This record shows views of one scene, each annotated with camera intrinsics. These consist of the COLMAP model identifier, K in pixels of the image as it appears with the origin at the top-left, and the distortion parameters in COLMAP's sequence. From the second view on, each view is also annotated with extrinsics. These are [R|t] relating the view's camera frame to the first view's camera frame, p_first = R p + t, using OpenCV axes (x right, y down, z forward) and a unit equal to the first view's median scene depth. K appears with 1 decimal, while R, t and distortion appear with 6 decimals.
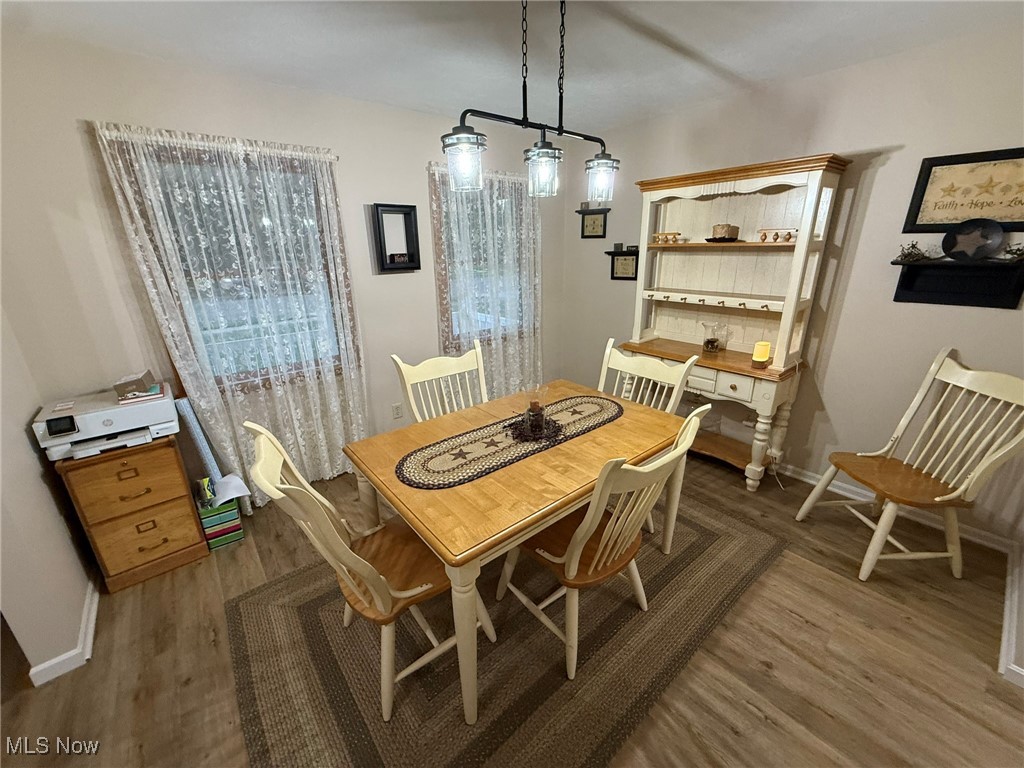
lens RADIAL K [[408.5, 0, 511.5], [0, 408.5, 388.1], [0, 0, 1]] dist [0.001933, 0.000027]
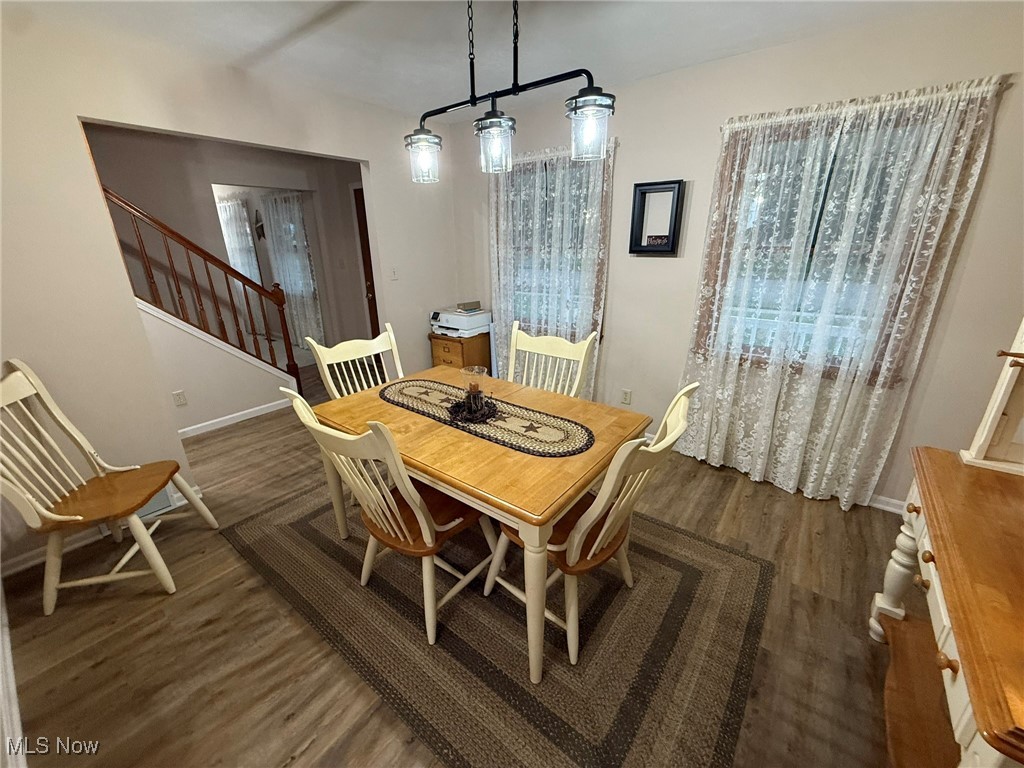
lens RADIAL K [[408.5, 0, 515.3], [0, 408.5, 389.3], [0, 0, 1]] dist [0.001933, 0.000027]
pose [[0.219179, 0.351303, -0.910246, 1.034785], [-0.315467, 0.908336, 0.274604, -0.272224], [0.923278, 0.226965, 0.309912, 0.809919]]
